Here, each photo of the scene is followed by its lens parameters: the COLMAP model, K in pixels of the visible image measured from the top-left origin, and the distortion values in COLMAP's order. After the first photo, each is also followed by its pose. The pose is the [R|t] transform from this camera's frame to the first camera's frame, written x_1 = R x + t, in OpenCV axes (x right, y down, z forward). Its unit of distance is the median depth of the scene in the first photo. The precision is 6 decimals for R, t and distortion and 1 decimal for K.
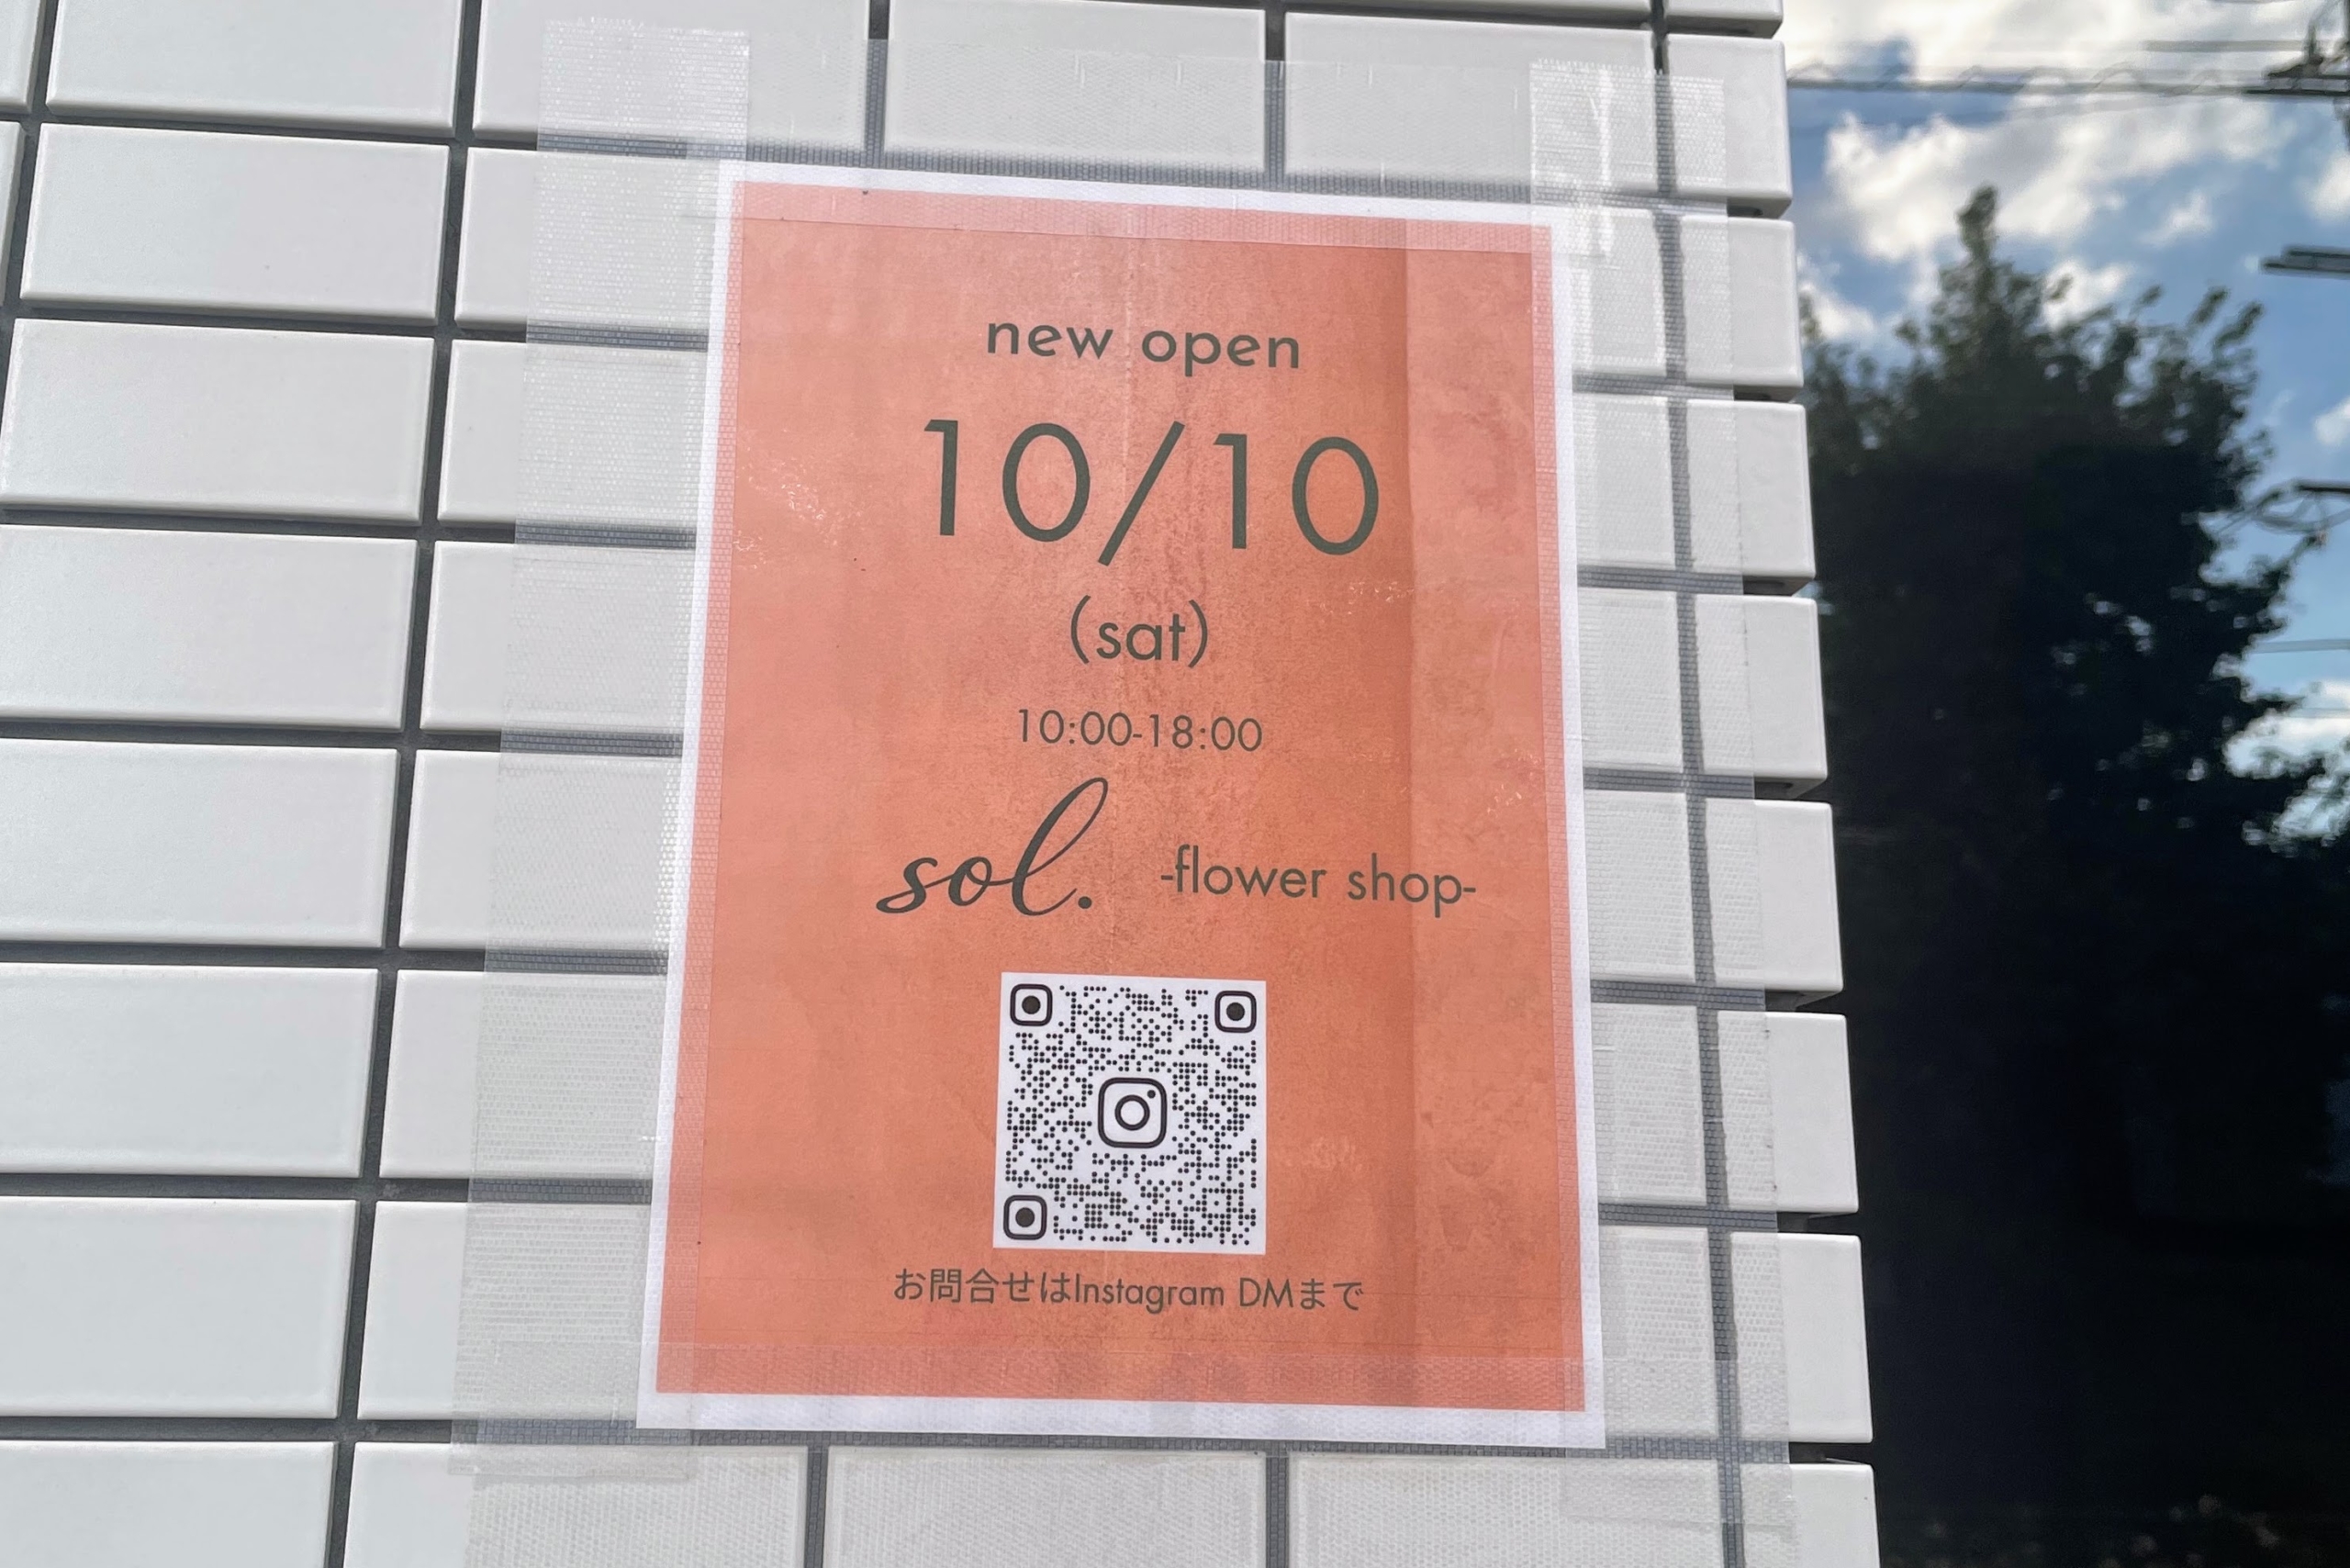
lens RADIAL K [[1784.3, 0, 1175.0], [0, 1784.3, 784.0], [0, 0, 1]] dist [0.100637, -0.118502]
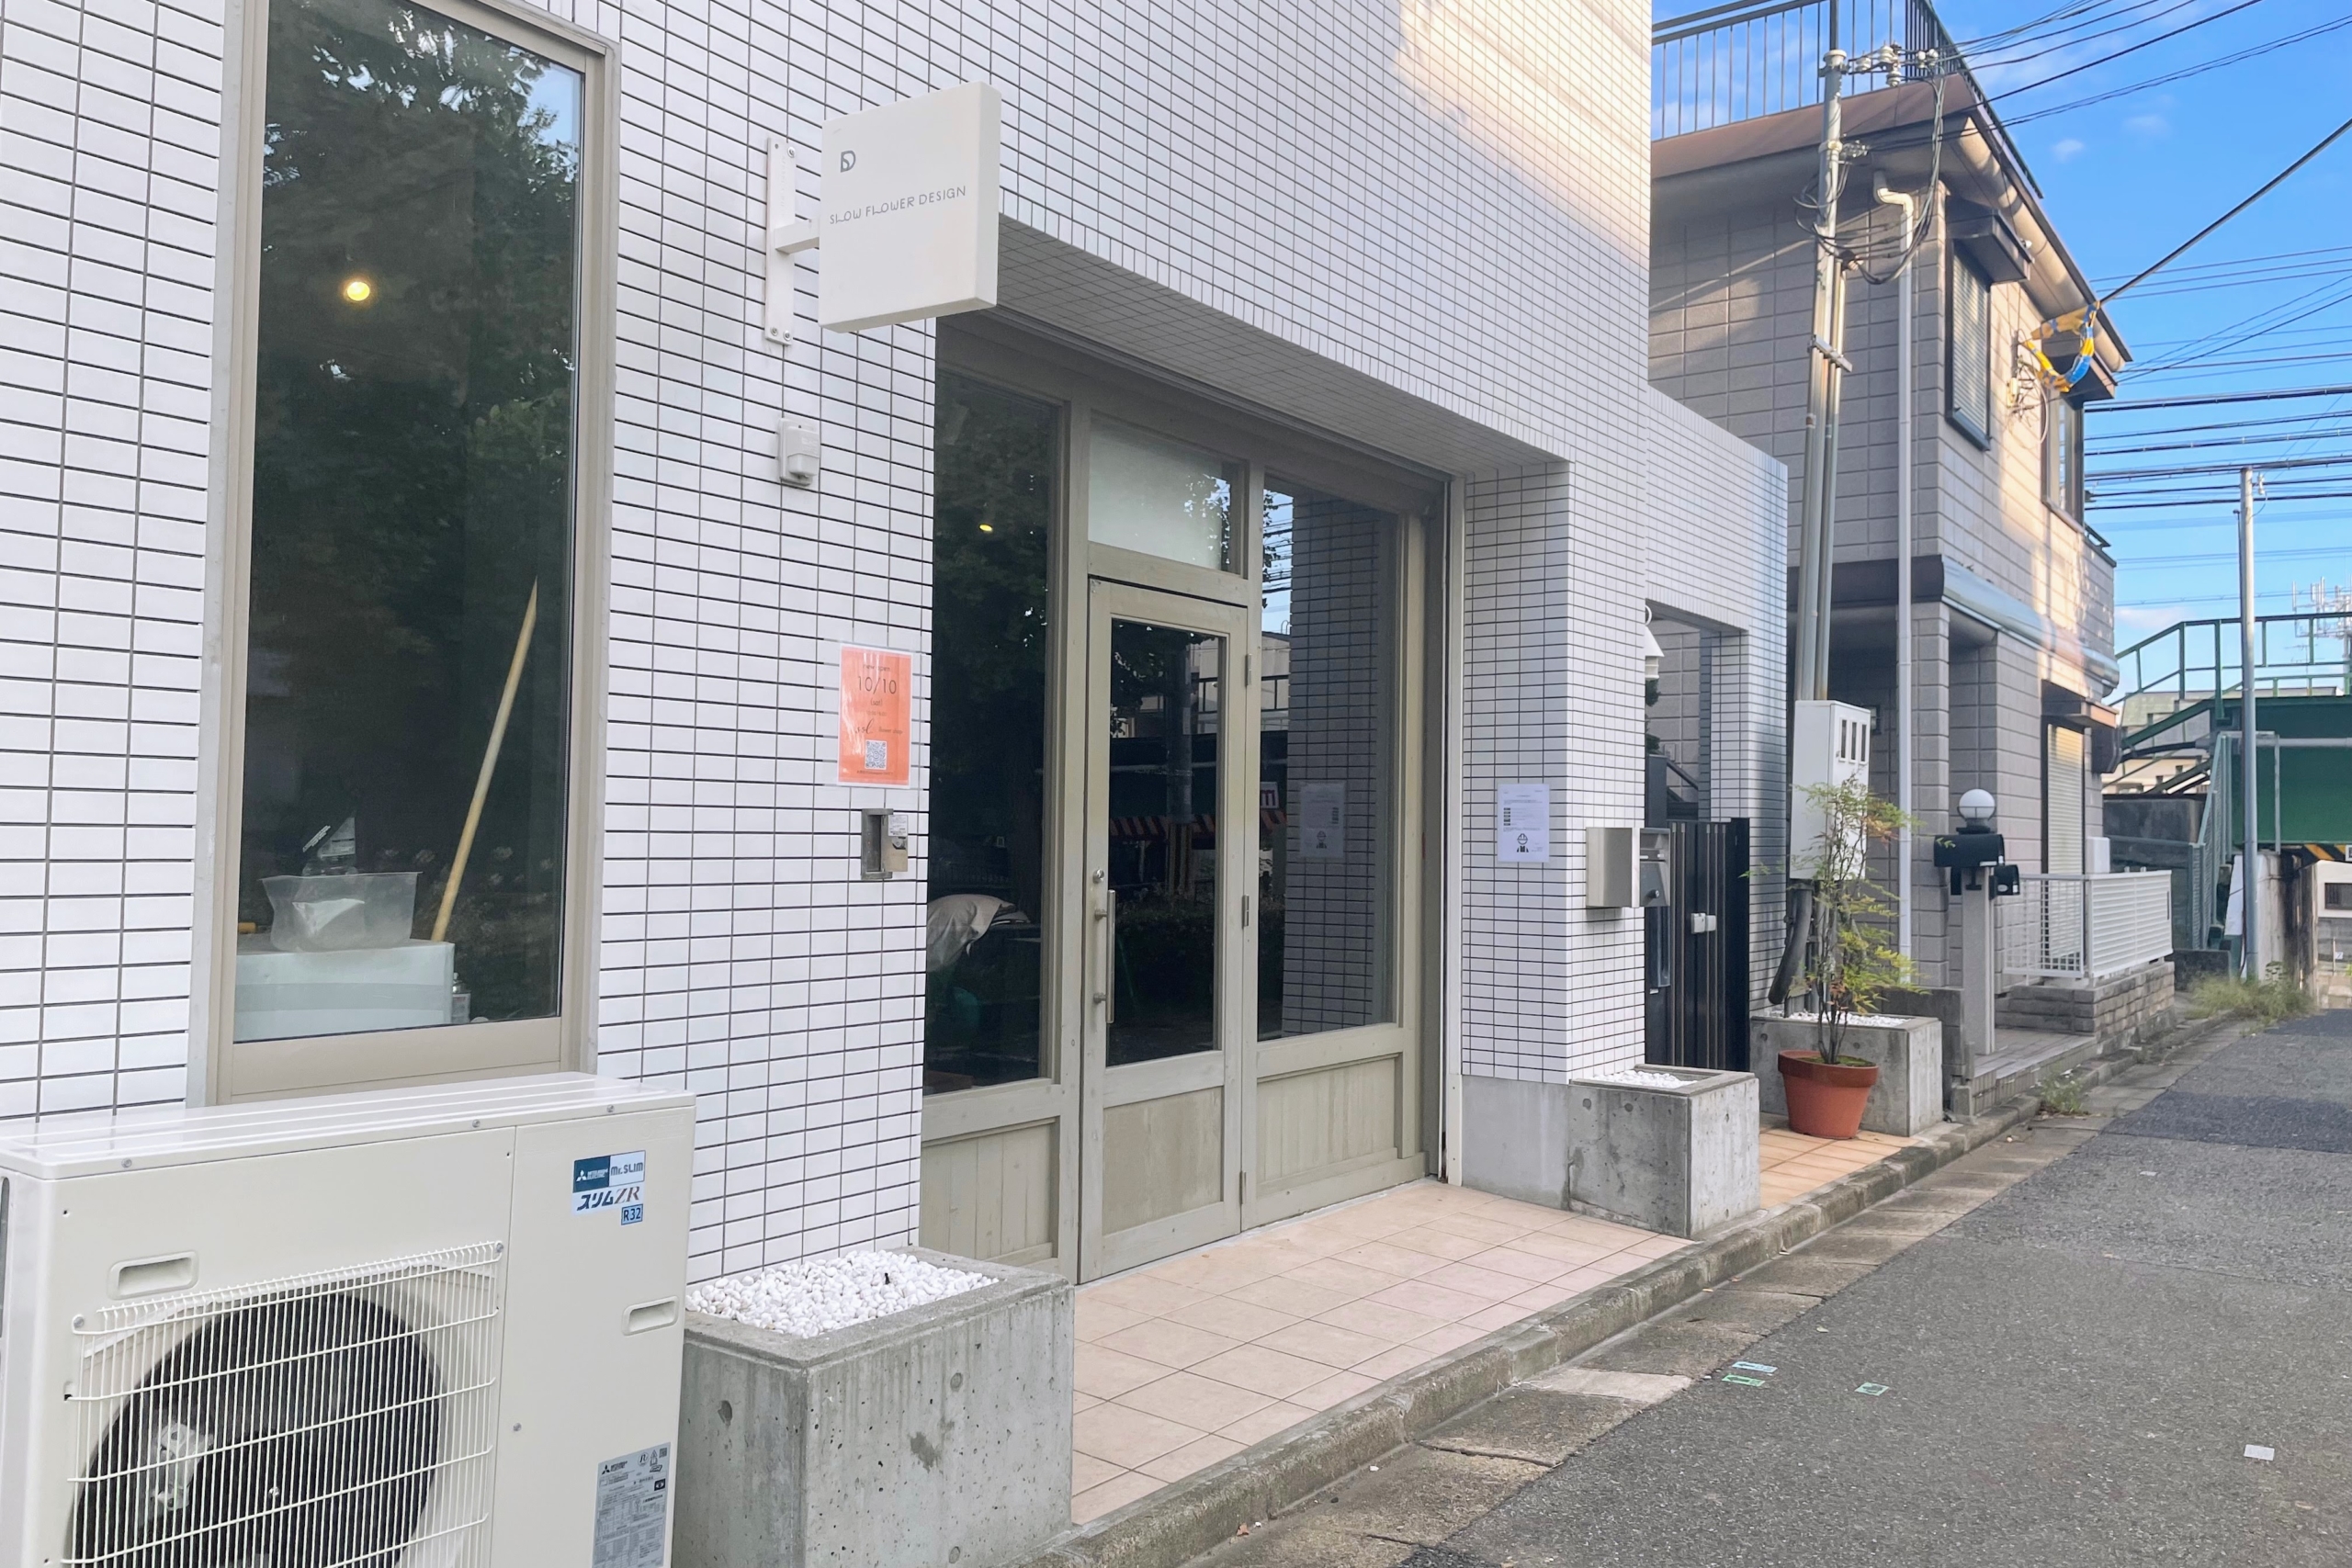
lens RADIAL K [[1785.6, 0, 1176.0], [0, 1785.6, 784.0], [0, 0, 1]] dist [0.100637, -0.118502]
pose [[0.620583, 0.007780, 0.784102, -6.136994], [-0.166095, 0.978565, 0.121747, -1.027357], [-0.766348, -0.205790, 0.608573, -5.702125]]
